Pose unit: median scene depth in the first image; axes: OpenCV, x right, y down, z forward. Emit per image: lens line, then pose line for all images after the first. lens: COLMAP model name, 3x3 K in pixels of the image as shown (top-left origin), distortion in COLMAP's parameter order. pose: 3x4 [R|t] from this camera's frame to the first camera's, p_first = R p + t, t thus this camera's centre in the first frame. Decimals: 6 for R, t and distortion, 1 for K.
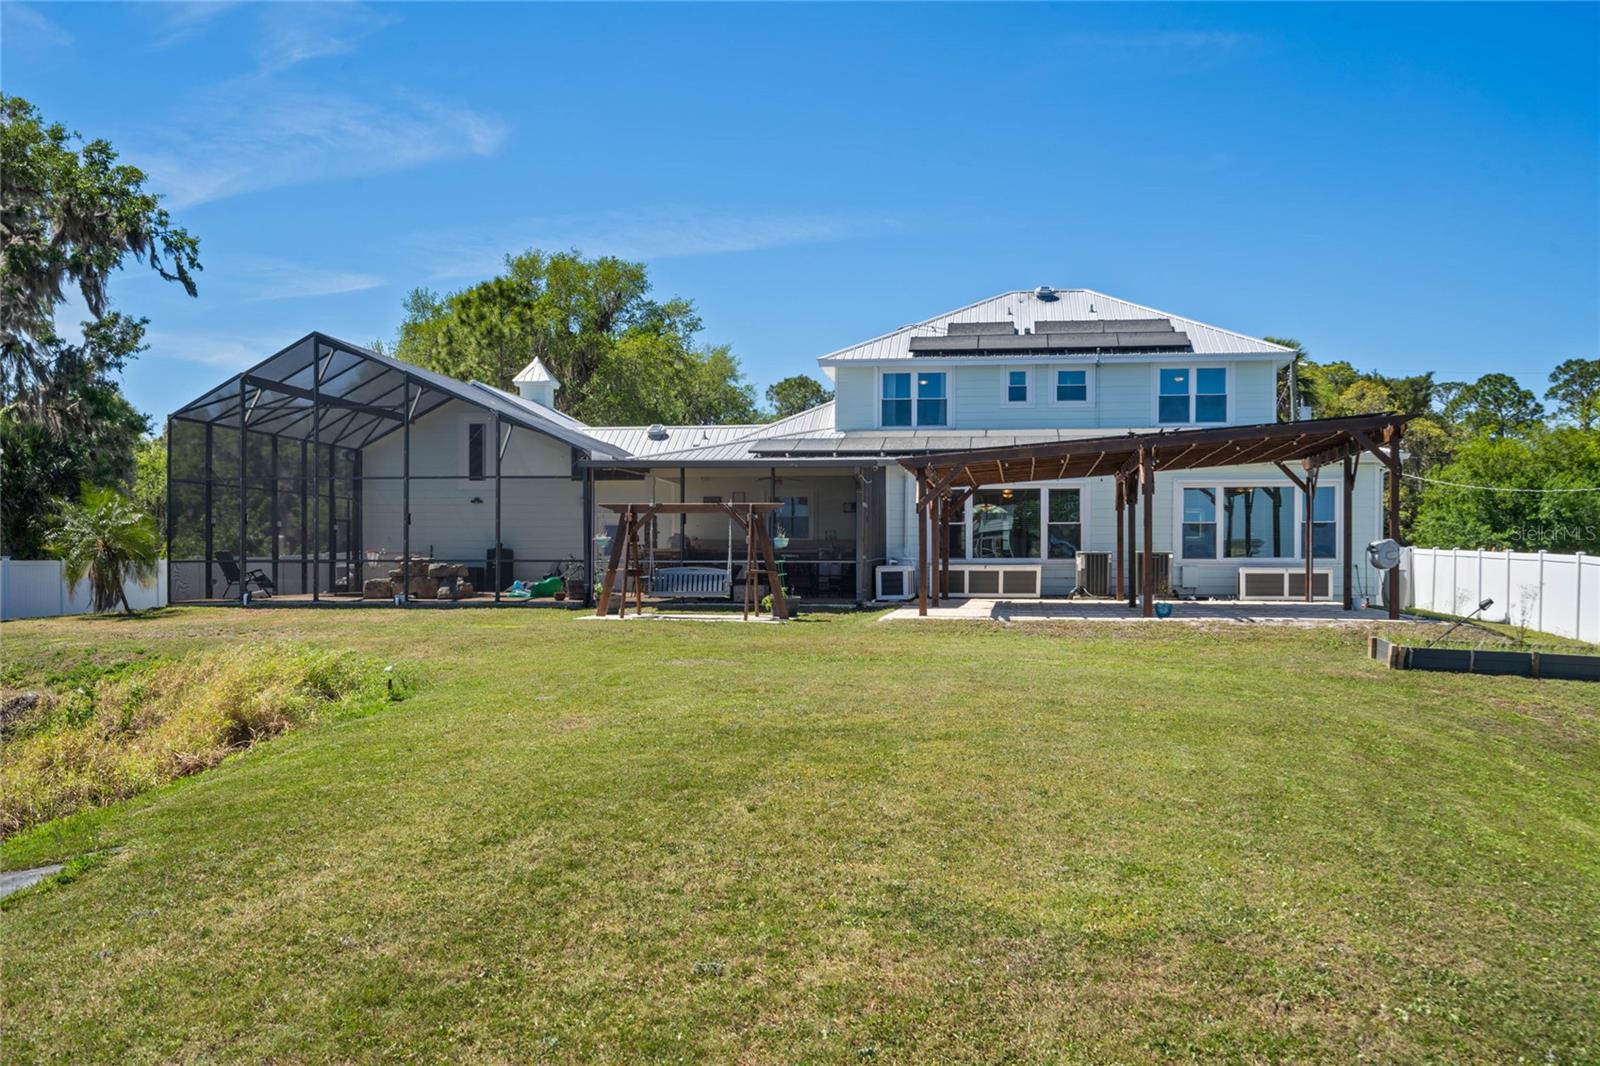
lens RADIAL K [[1620.1, 0, 797.6], [0, 1620.1, 545.2], [0, 0, 1]] dist [0.029489, 0.000000]
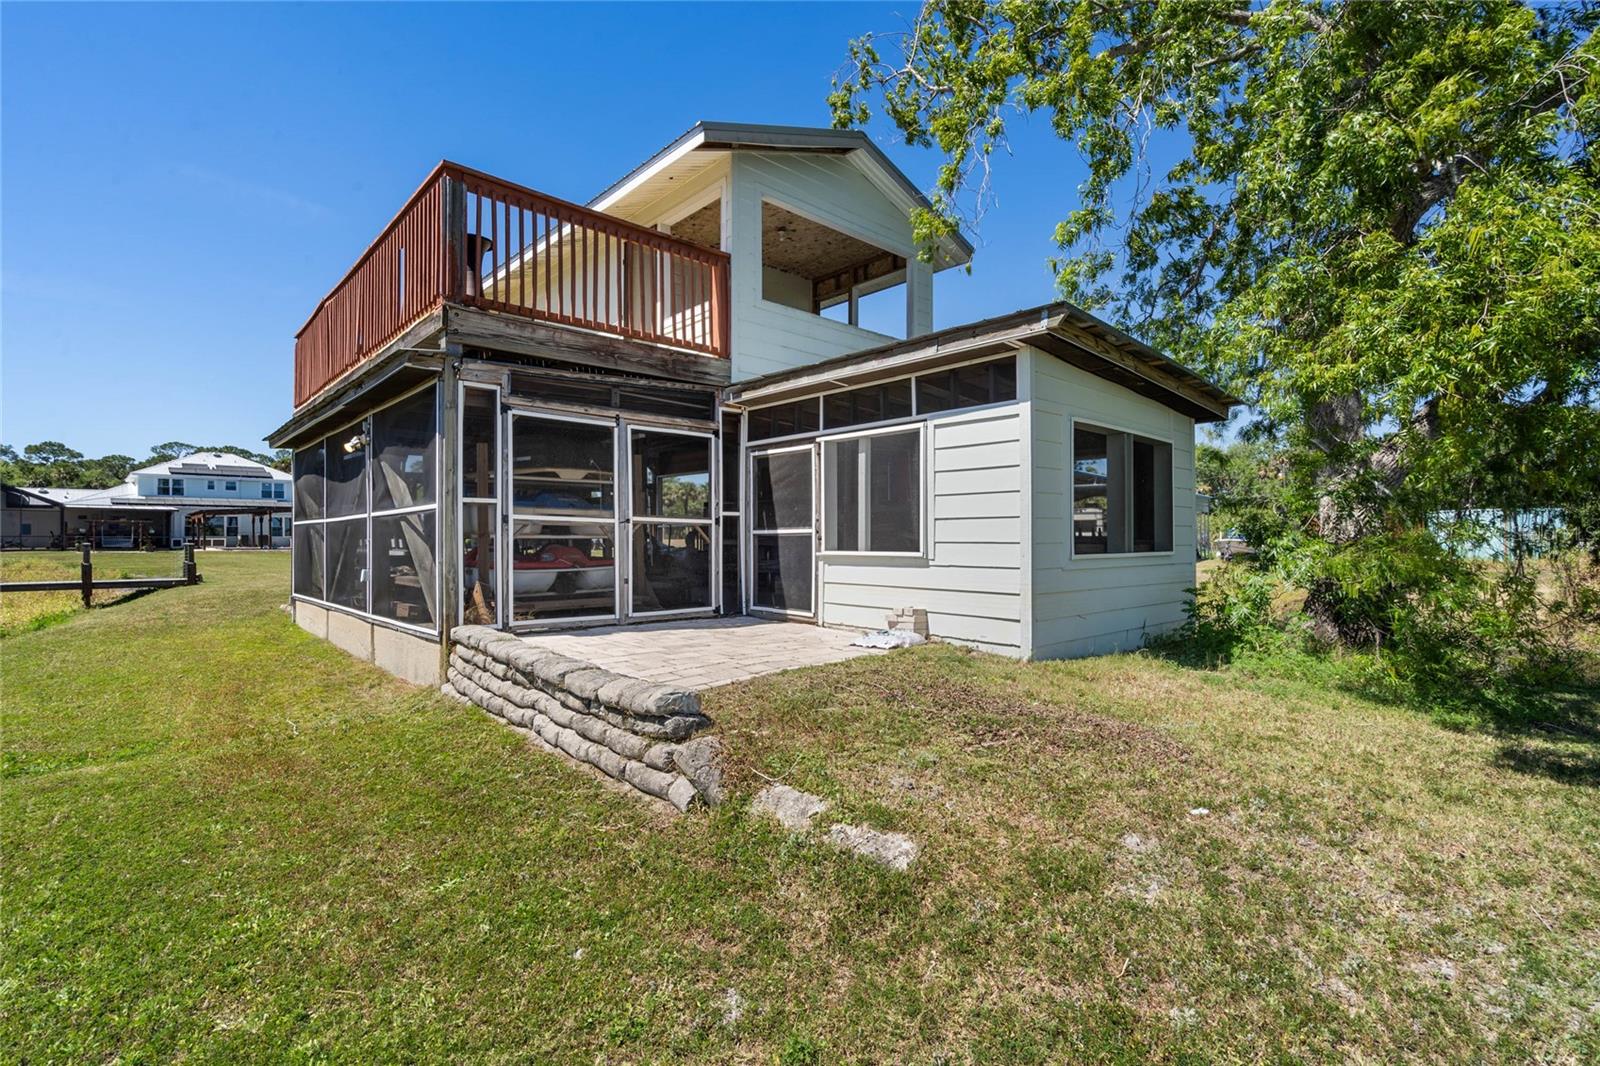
lens RADIAL K [[735.4, 0, 793.7], [0, 735.4, 540.6], [0, 0, 1]] dist [-0.005180, 0.002802]
pose [[0.621128, -0.001348, 0.783708, -0.313736], [-0.008255, 0.999932, 0.008262, -0.005589], [-0.783666, -0.011602, 0.621074, -0.913472]]
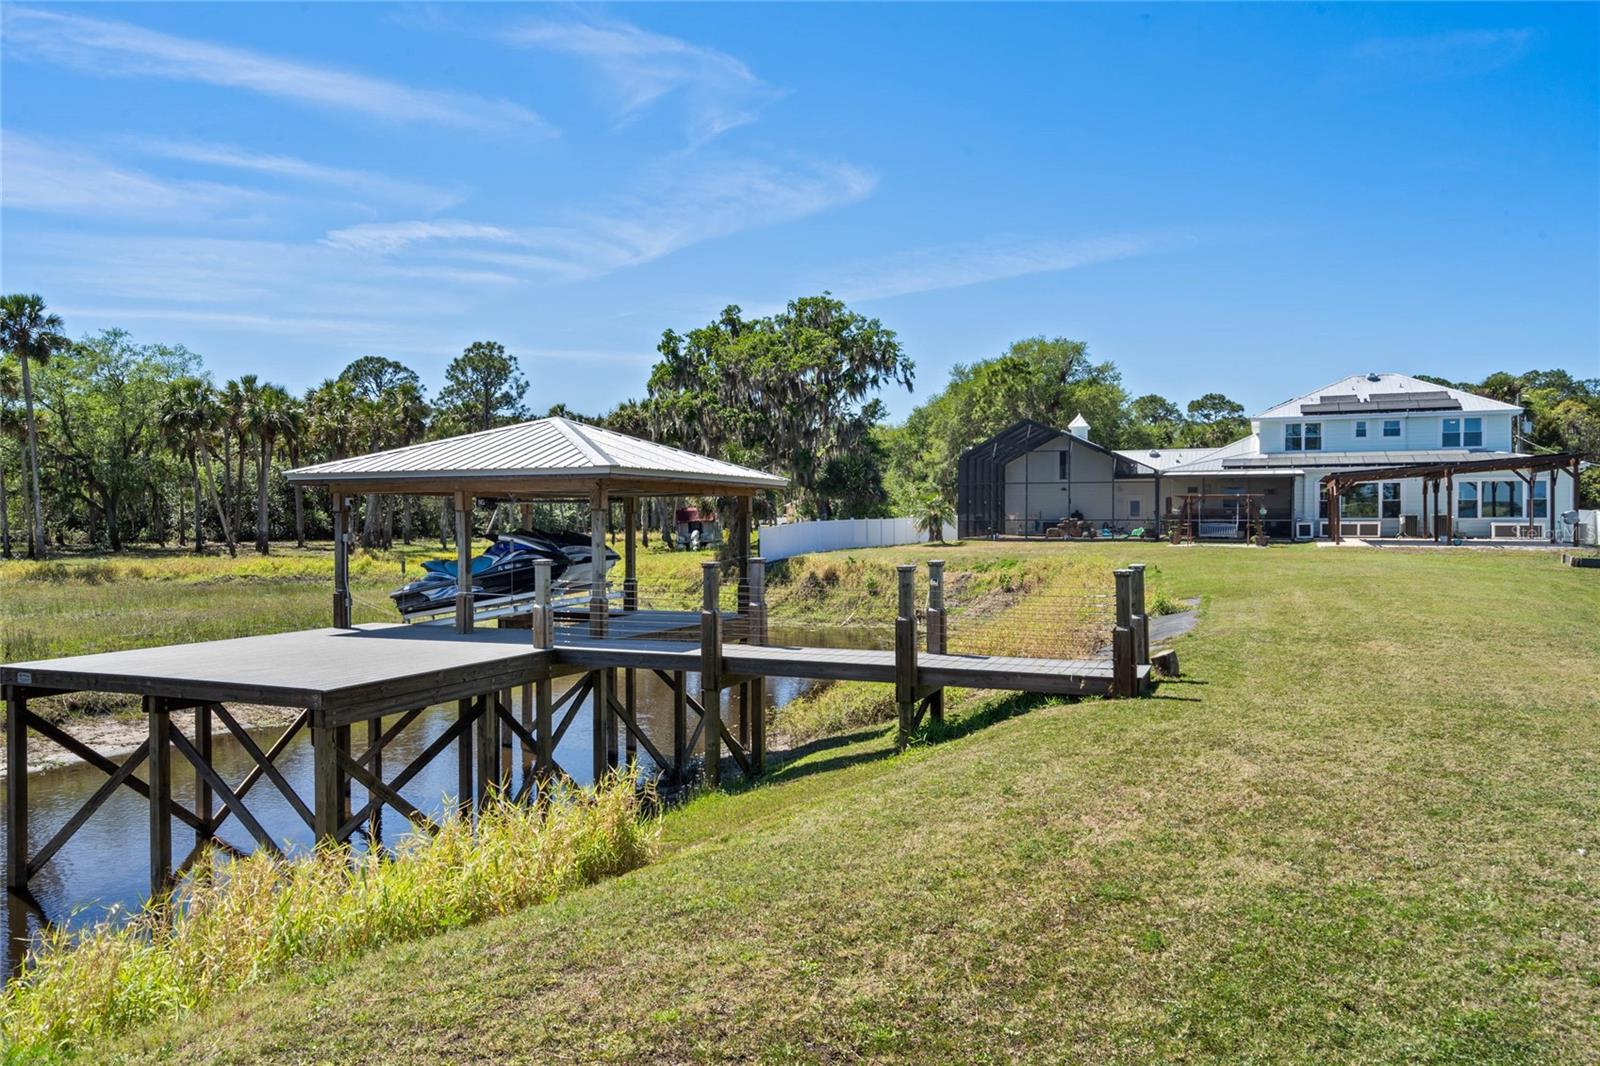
lens RADIAL K [[1105.5, 0, 807.5], [0, 1105.5, 518.4], [0, 0, 1]] dist [-0.000372, 0.005625]
pose [[0.963232, -0.003624, -0.268647, -0.153283], [0.007430, 0.999886, 0.013149, -0.013388], [0.268569, -0.014662, 0.963149, -0.476483]]
